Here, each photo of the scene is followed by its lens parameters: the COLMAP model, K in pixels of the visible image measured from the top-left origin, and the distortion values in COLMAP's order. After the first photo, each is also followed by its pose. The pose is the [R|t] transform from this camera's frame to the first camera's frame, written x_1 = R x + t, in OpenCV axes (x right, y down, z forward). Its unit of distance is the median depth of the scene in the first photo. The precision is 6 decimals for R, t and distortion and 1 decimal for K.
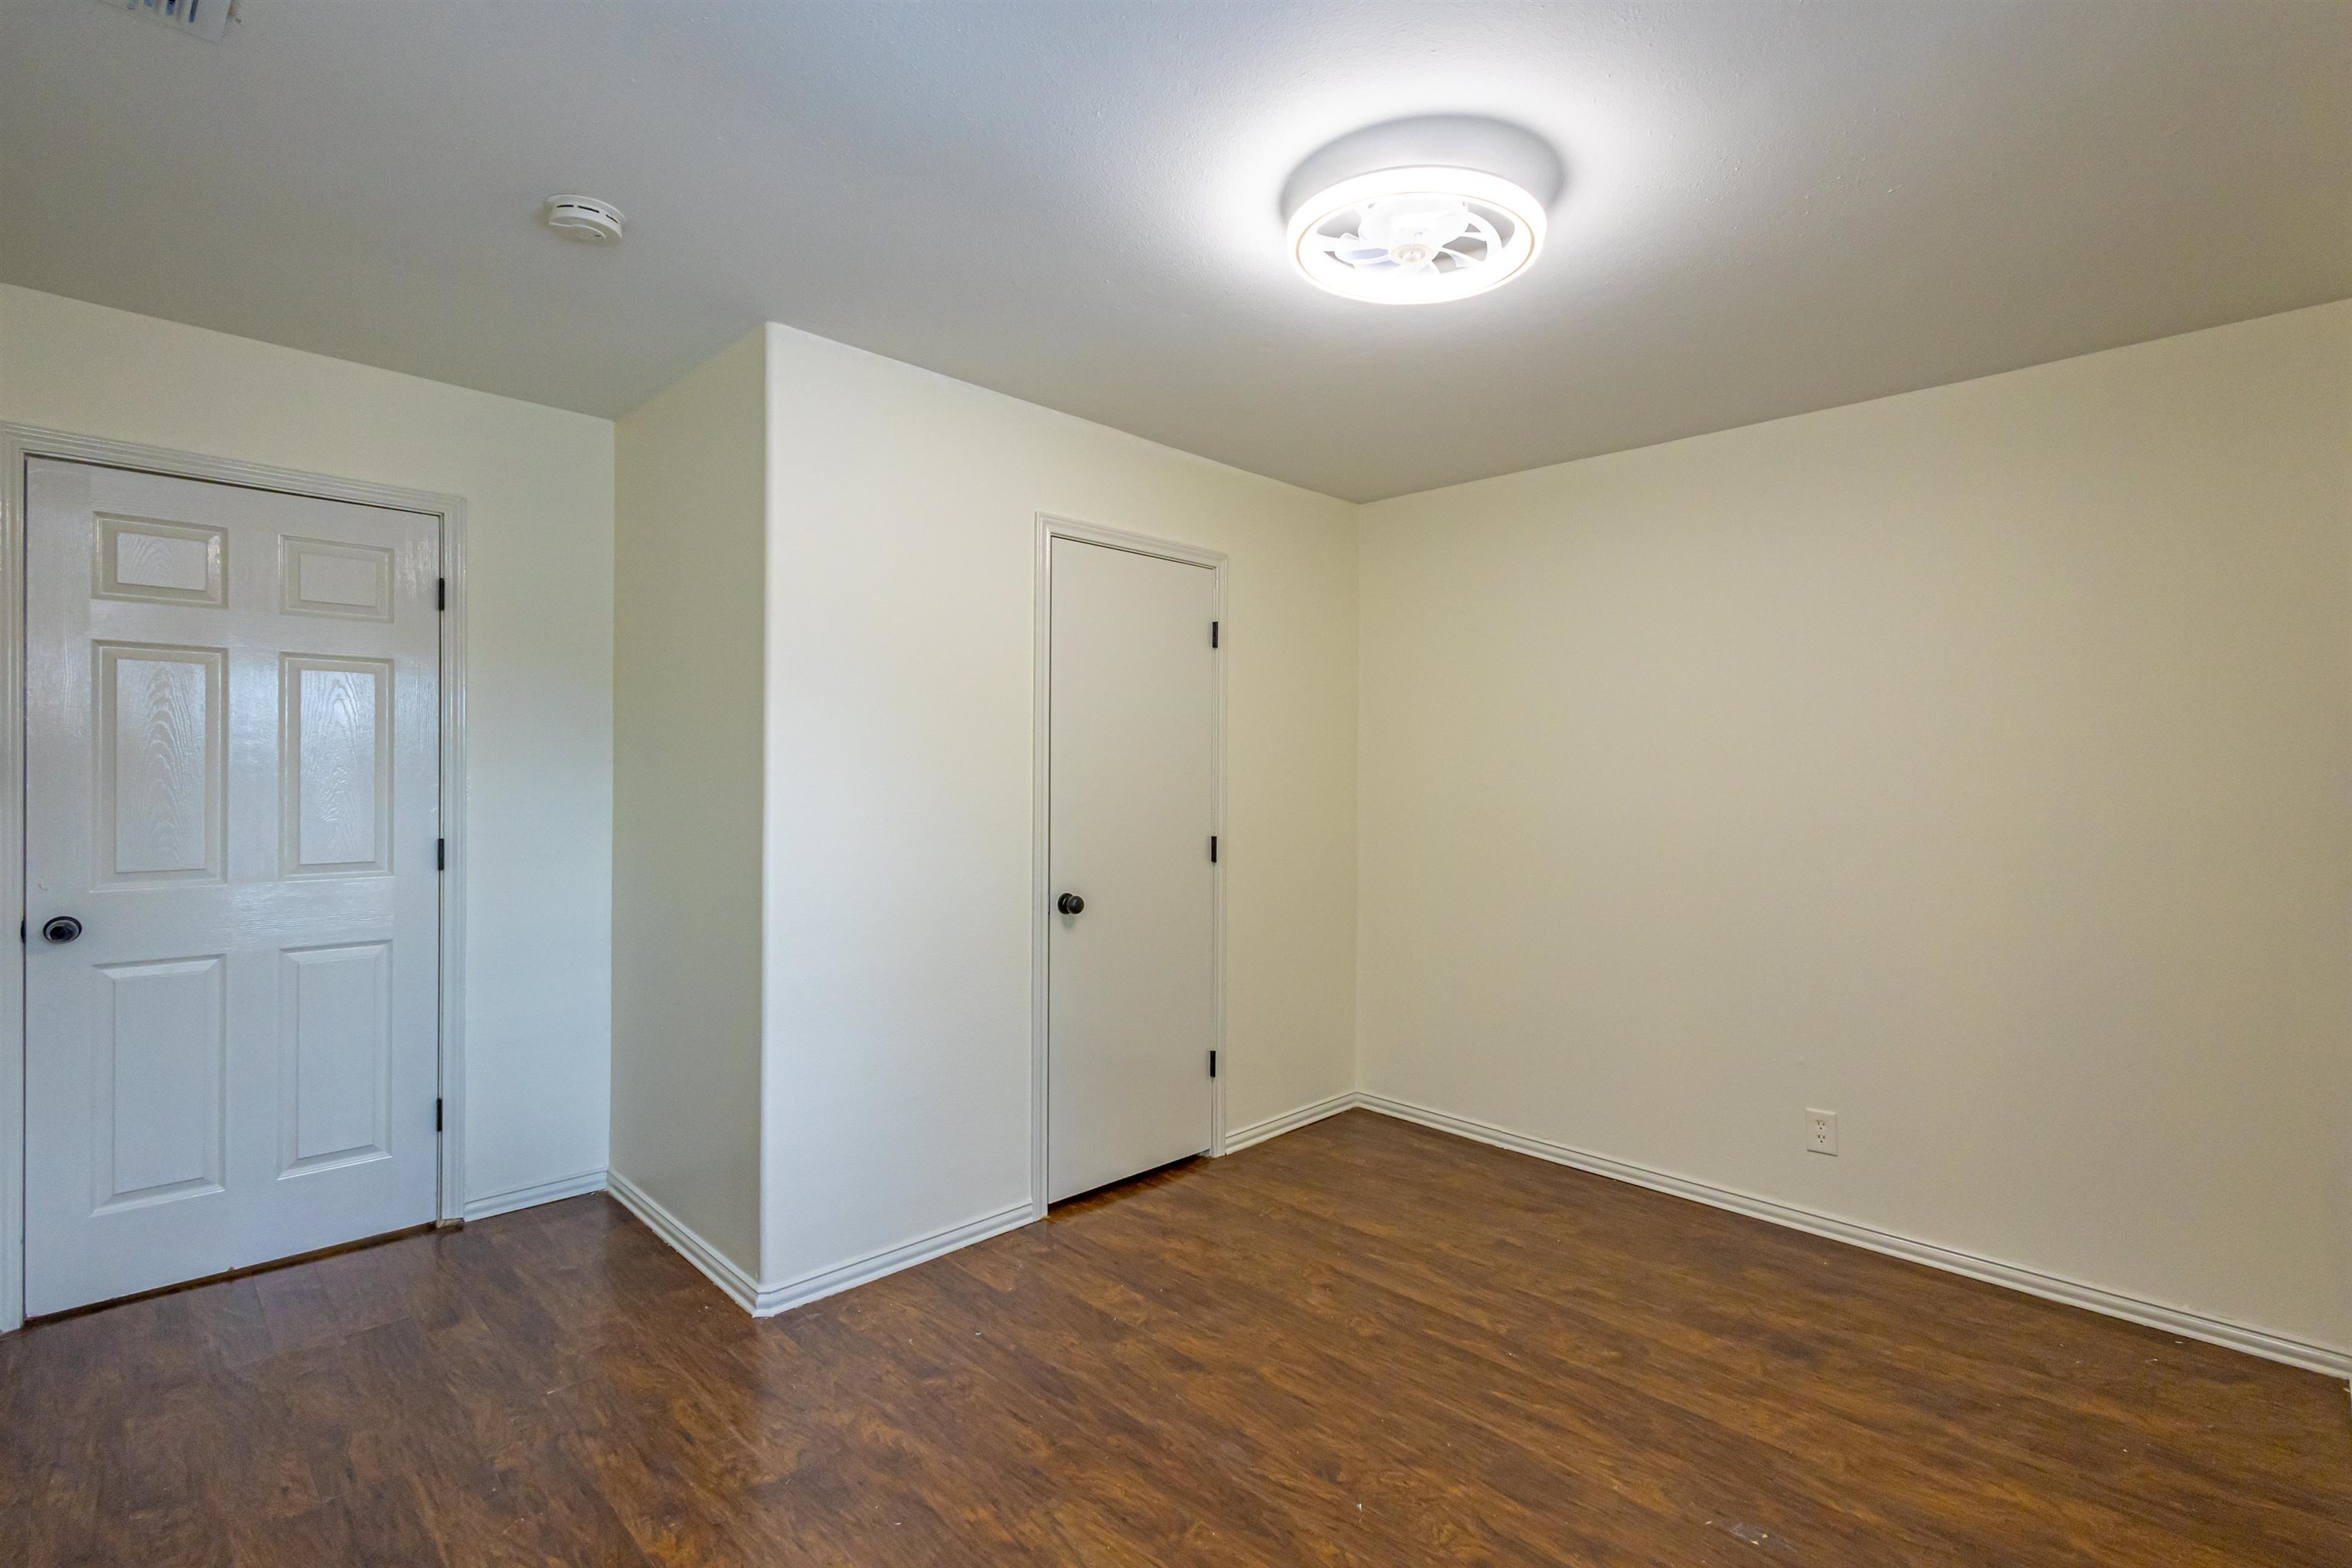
lens RADIAL K [[1081.1, 0, 1178.7], [0, 1081.1, 787.1], [0, 0, 1]] dist [0.016643, -0.005549]
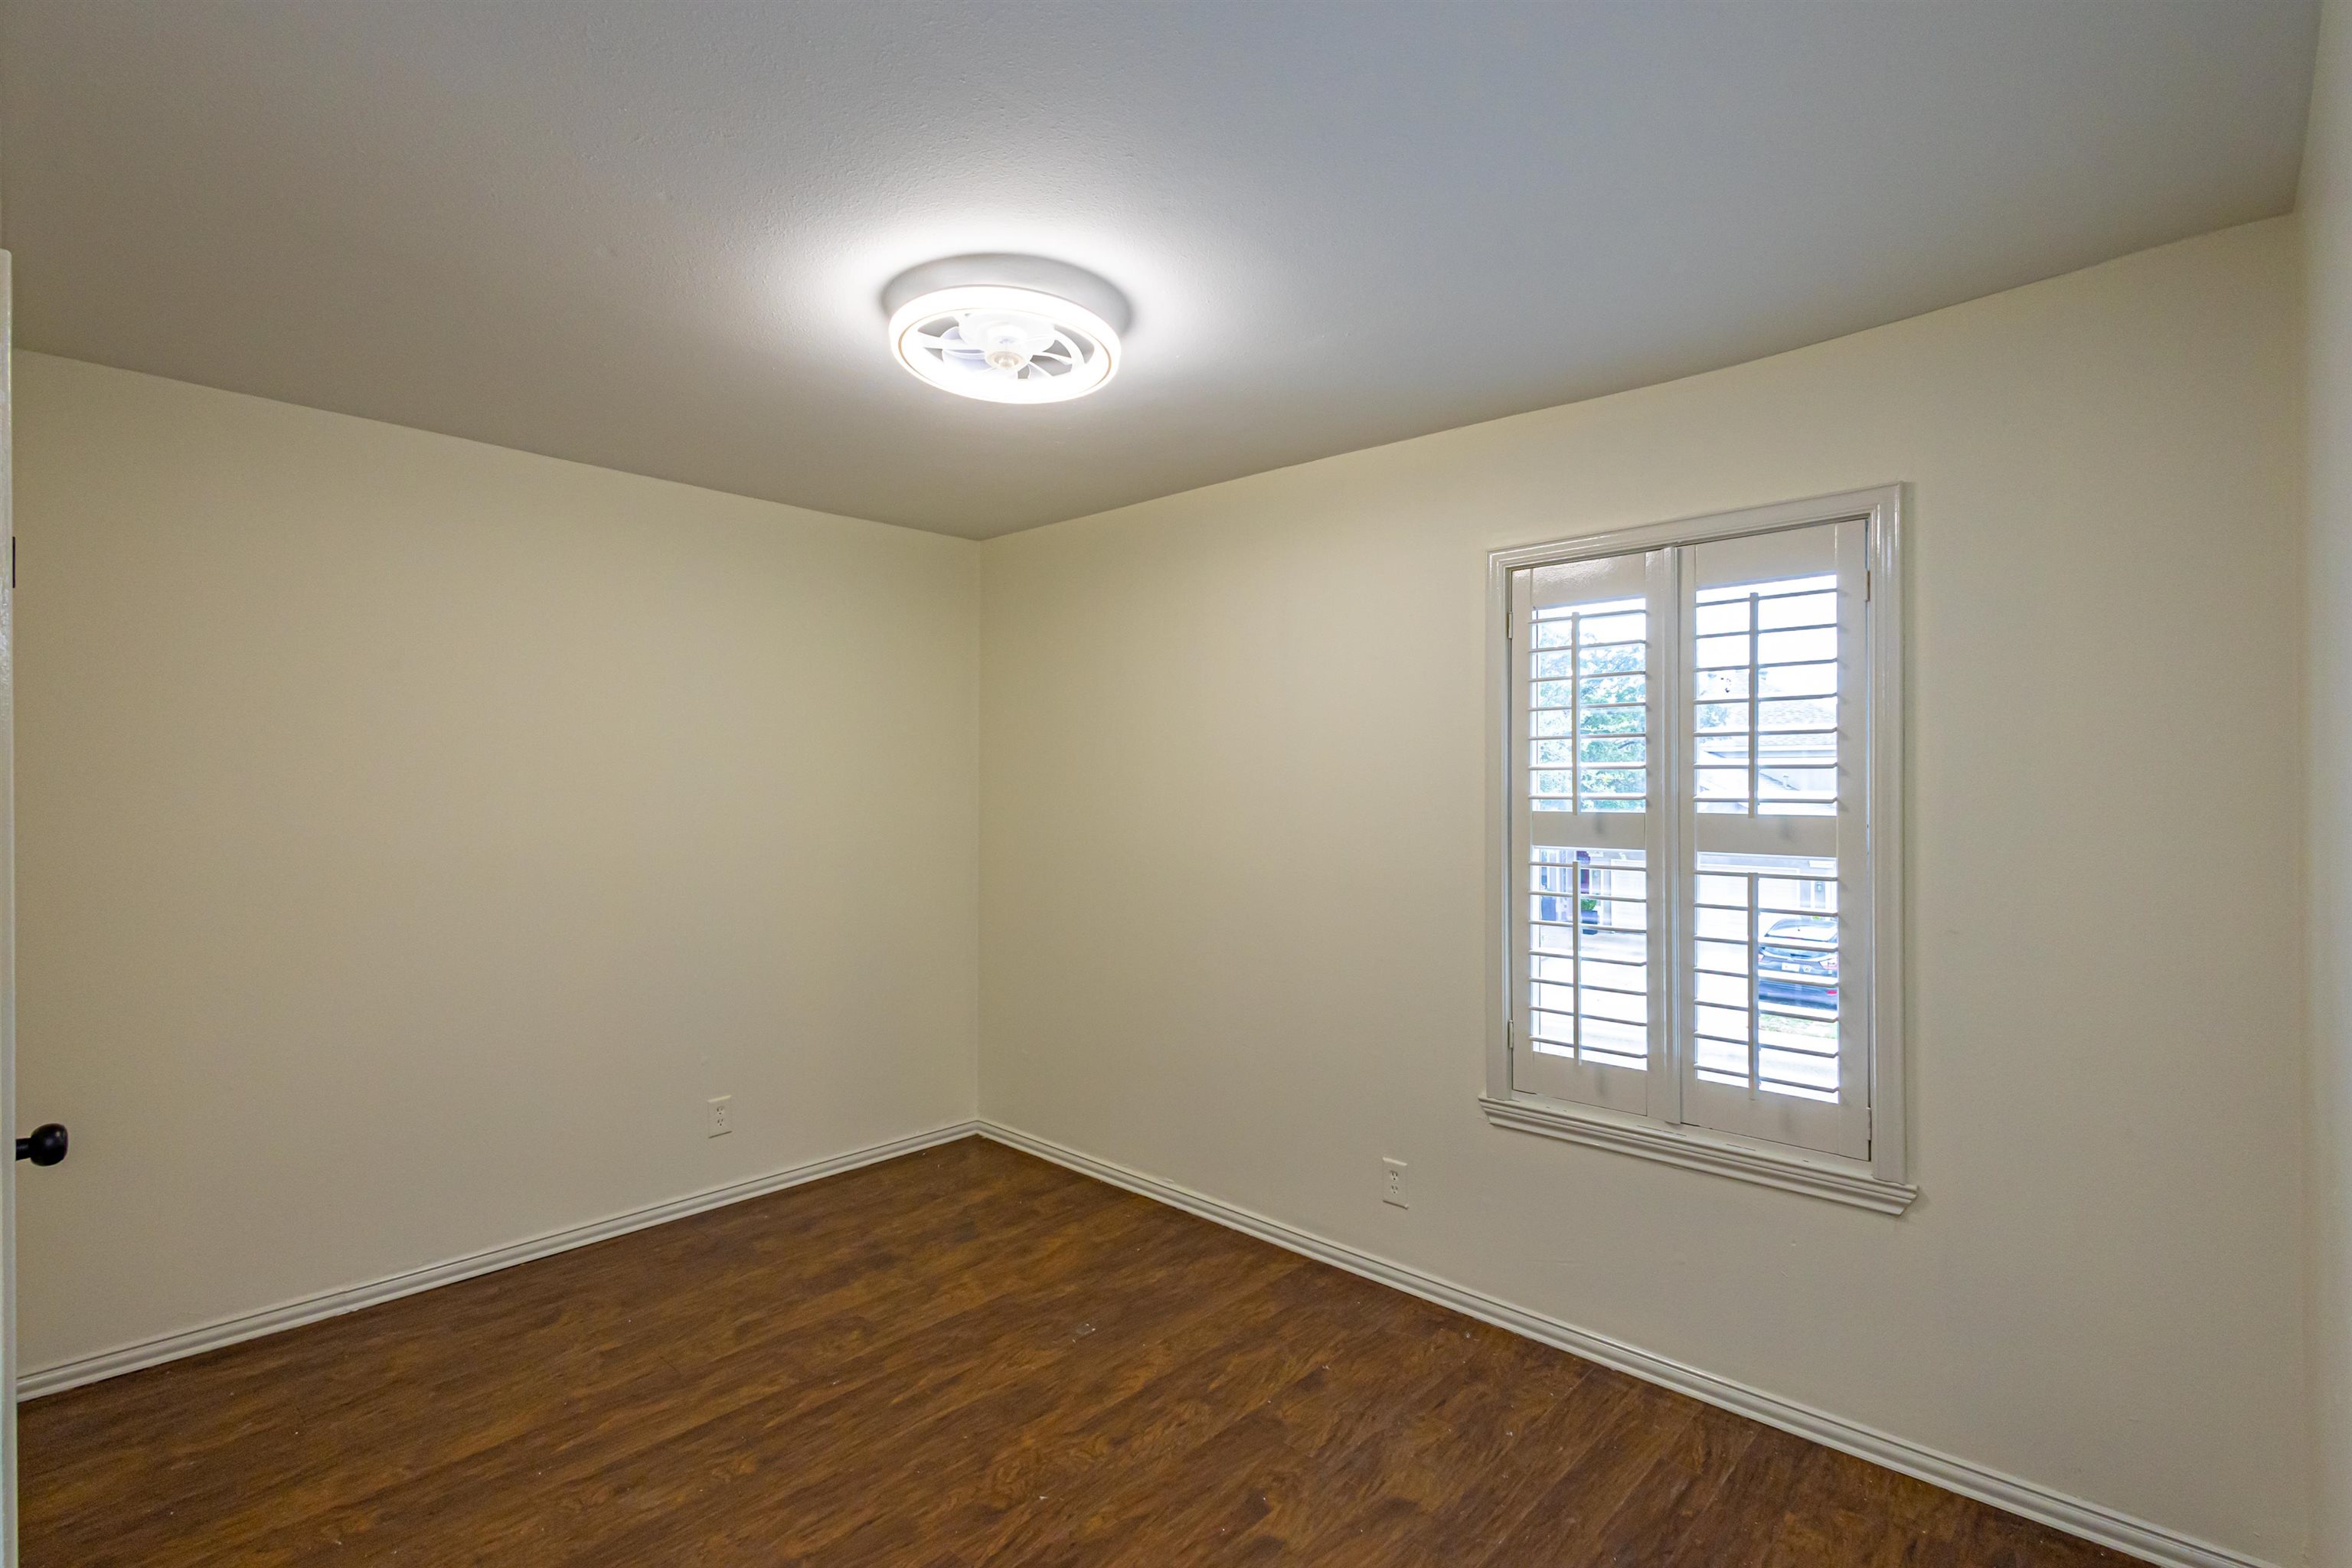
lens RADIAL K [[1117.4, 0, 1146.7], [0, 1117.4, 782.0], [0, 0, 1]] dist [0.003049, 0.000082]
pose [[-0.028807, -0.007663, 0.999556, -0.738574], [0.008836, 0.999930, 0.007920, -0.052094], [-0.999546, 0.009060, -0.028738, 0.710961]]
